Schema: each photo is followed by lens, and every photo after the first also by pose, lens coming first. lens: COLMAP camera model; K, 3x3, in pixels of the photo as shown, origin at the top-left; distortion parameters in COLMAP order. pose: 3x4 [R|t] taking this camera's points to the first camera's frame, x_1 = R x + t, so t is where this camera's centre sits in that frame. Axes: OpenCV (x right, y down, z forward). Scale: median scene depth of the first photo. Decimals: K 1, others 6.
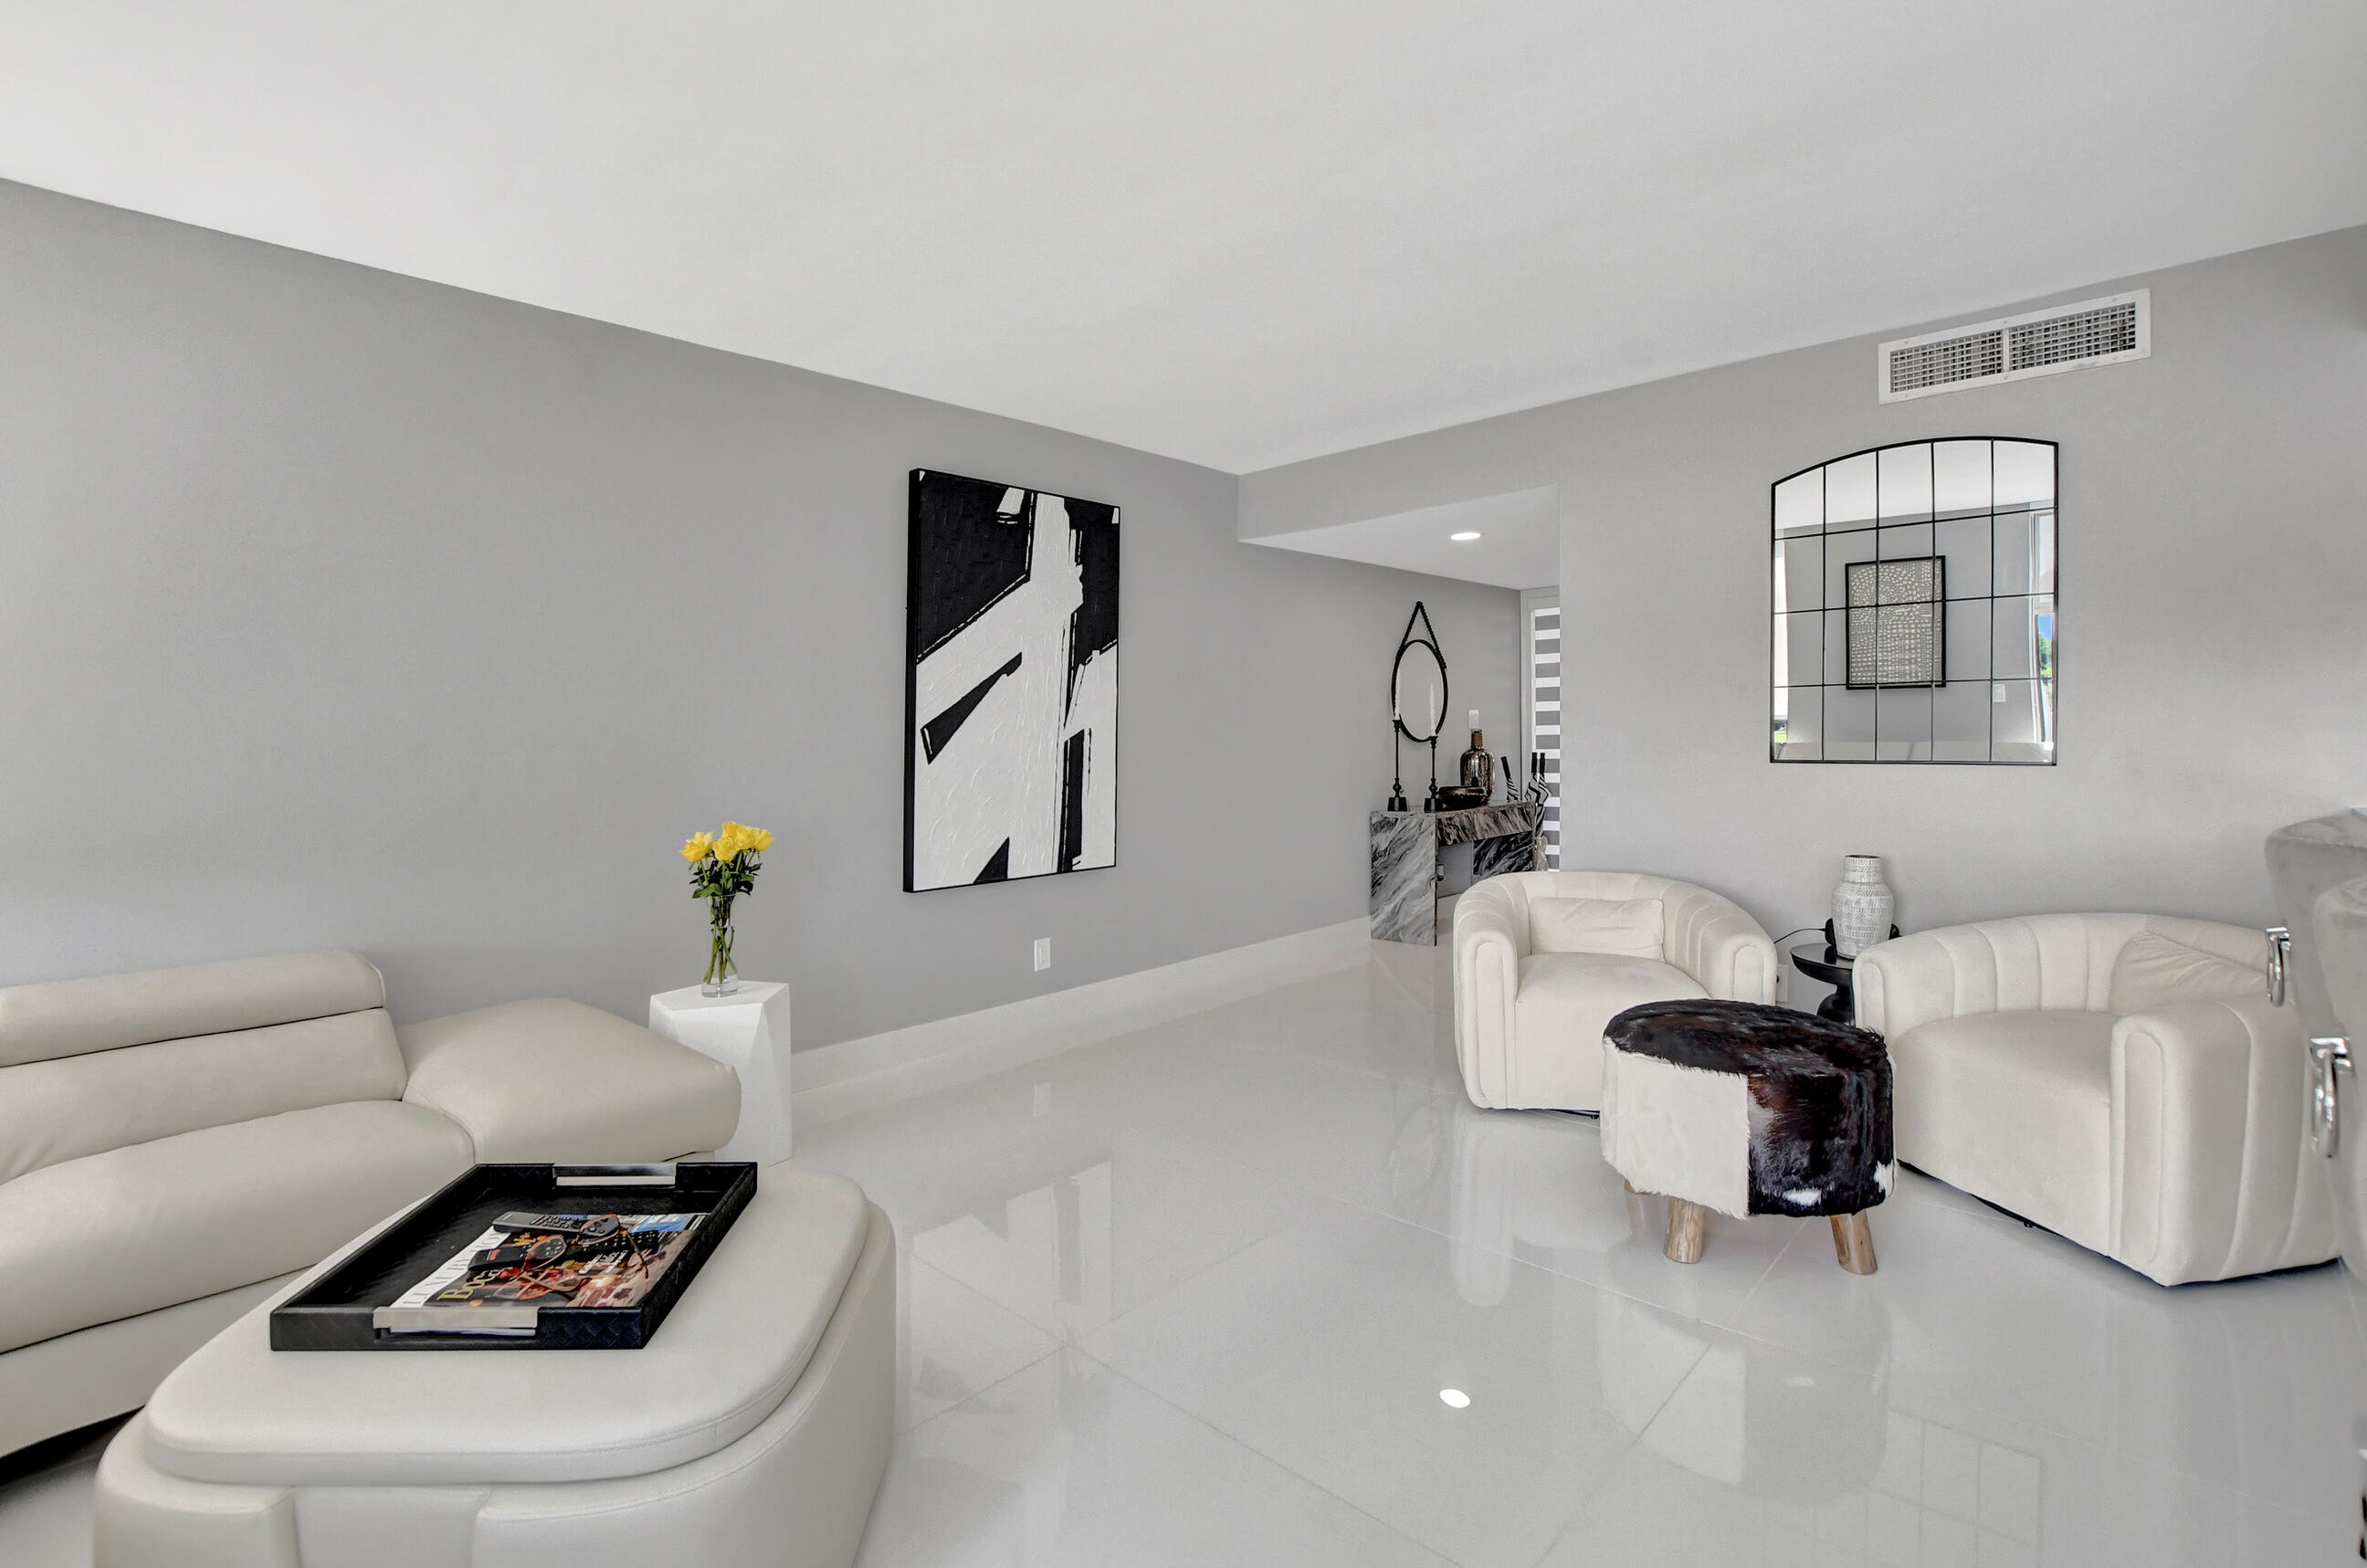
lens RADIAL K [[1129.4, 0, 1173.3], [0, 1129.4, 715.7], [0, 0, 1]] dist [-0.019254, -0.000405]
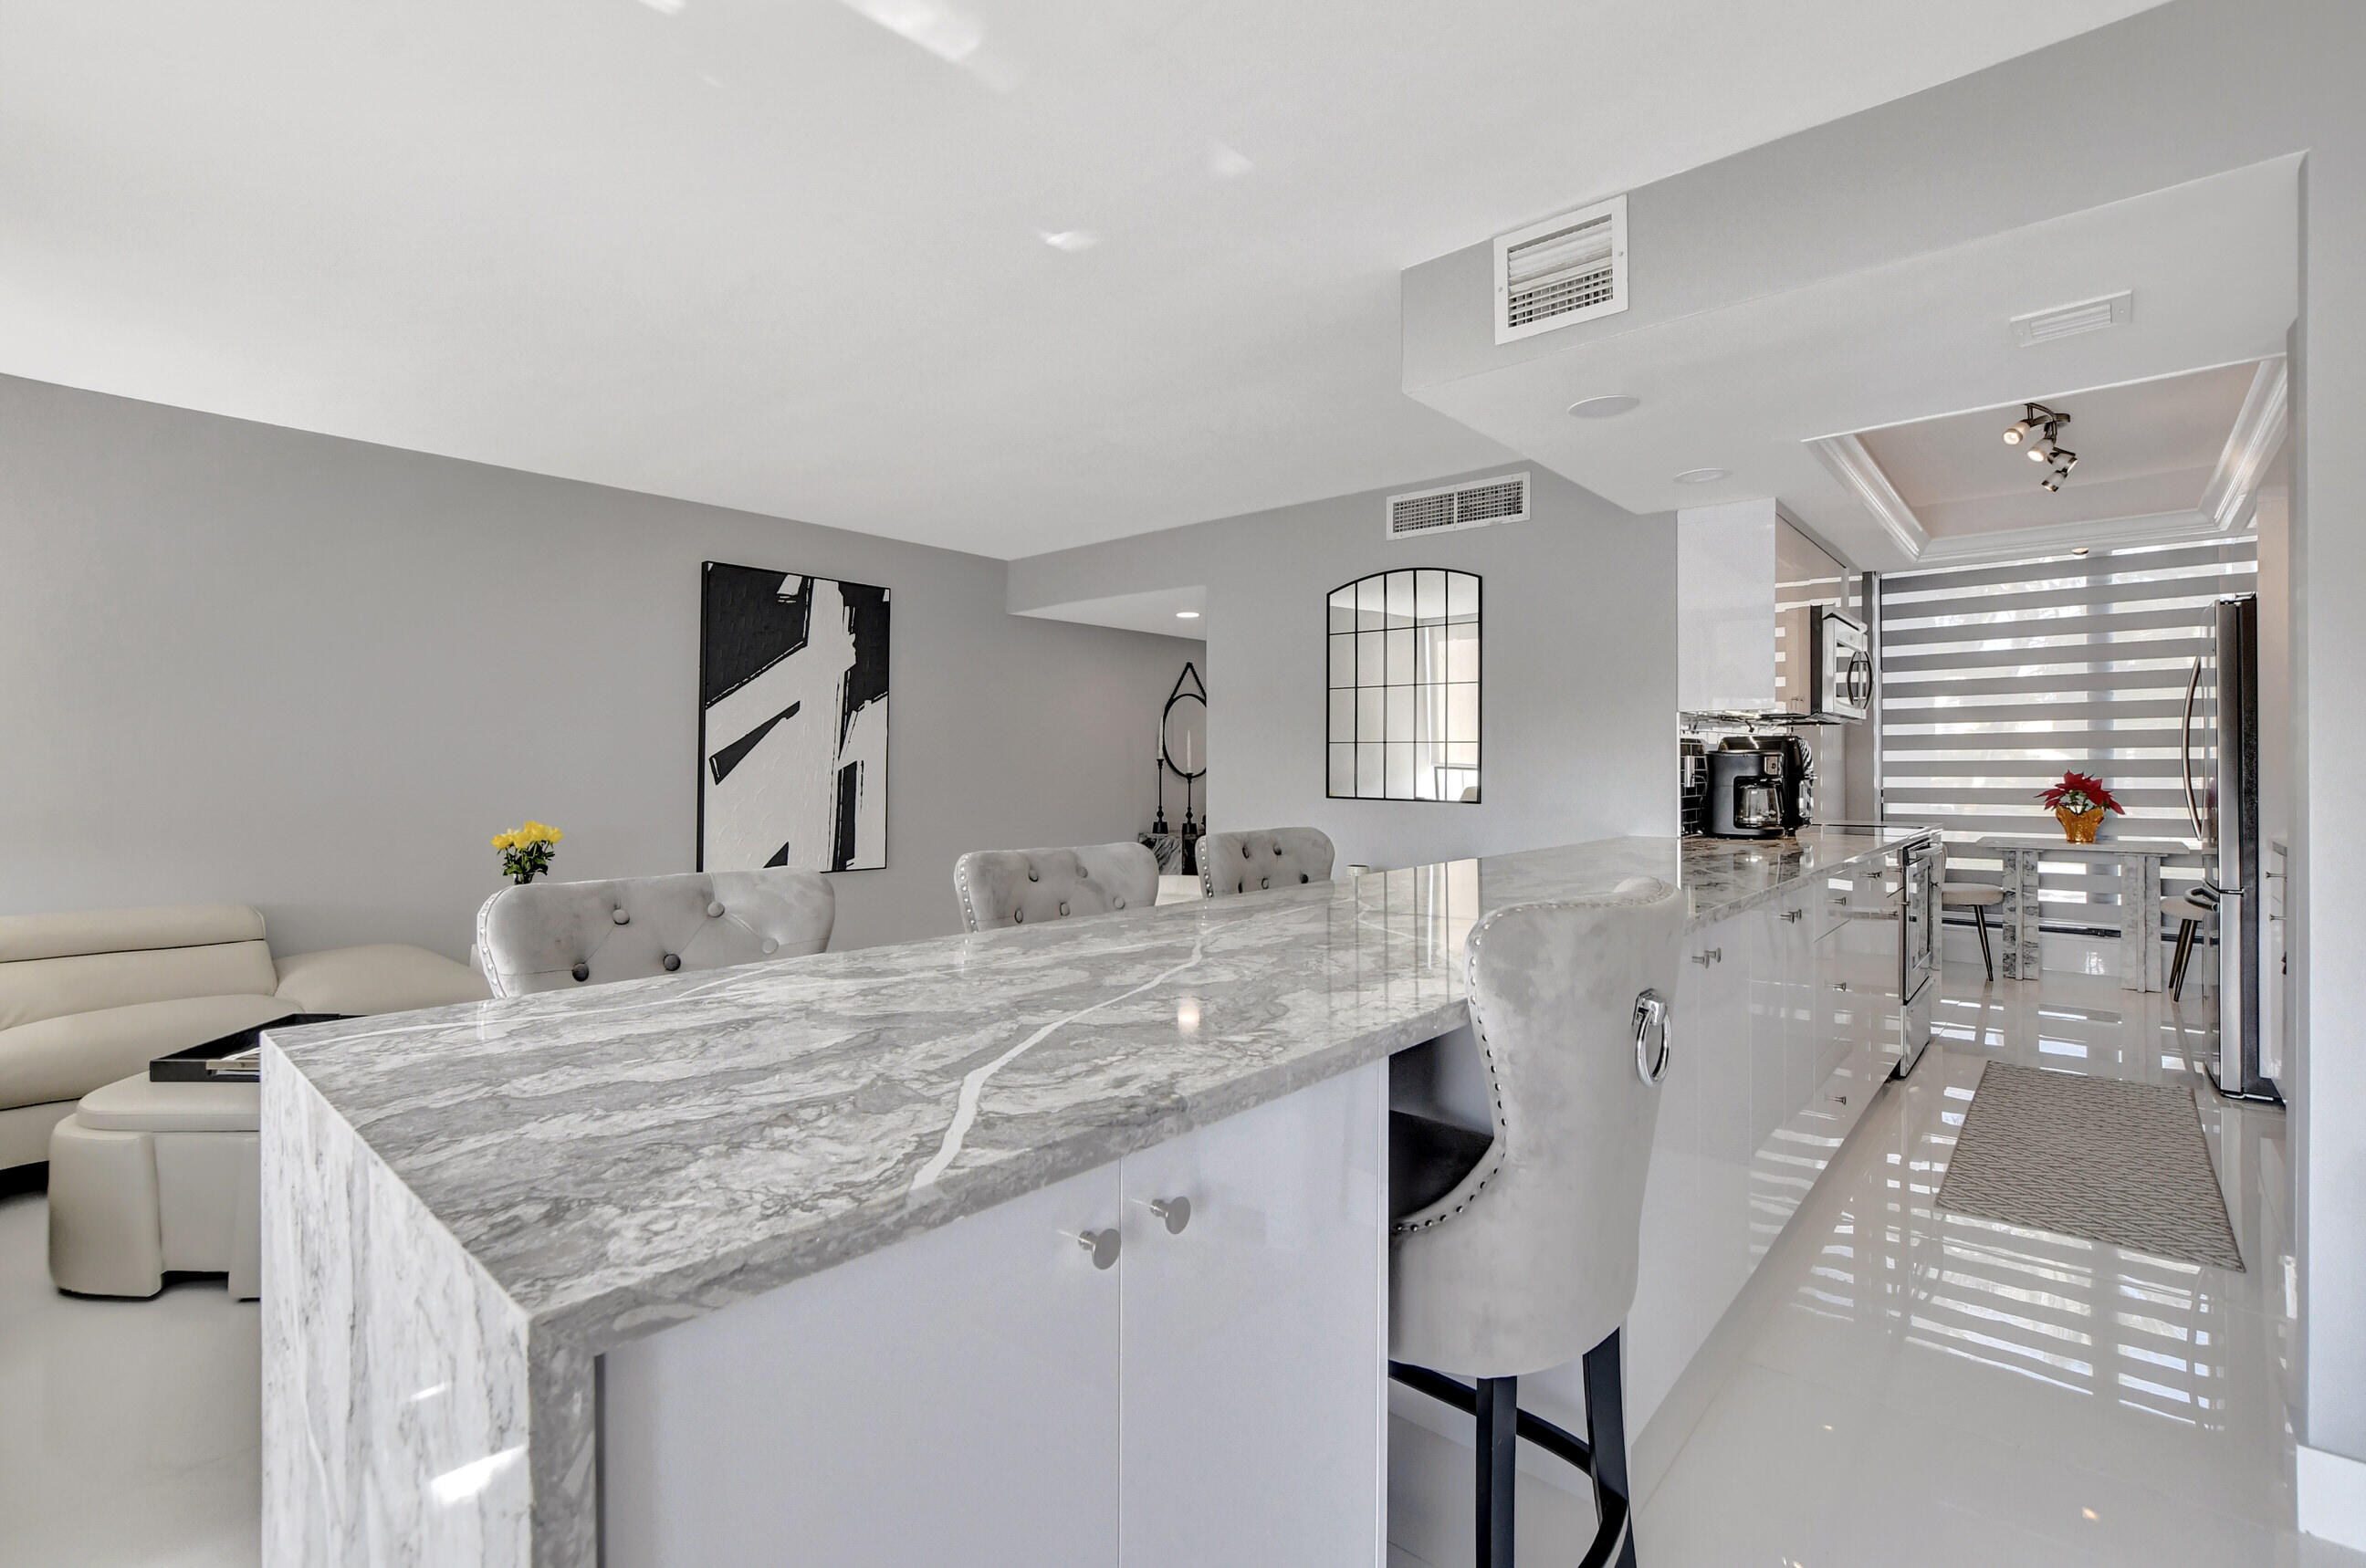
lens RADIAL K [[1054.5, 0, 1154.4], [0, 1054.5, 775.3], [0, 0, 1]] dist [-0.017503, -0.000502]
pose [[0.999095, 0.022387, 0.036177, 0.234278], [-0.023269, 0.999438, 0.024136, -0.009420], [-0.035617, -0.024956, 0.999054, -0.231601]]
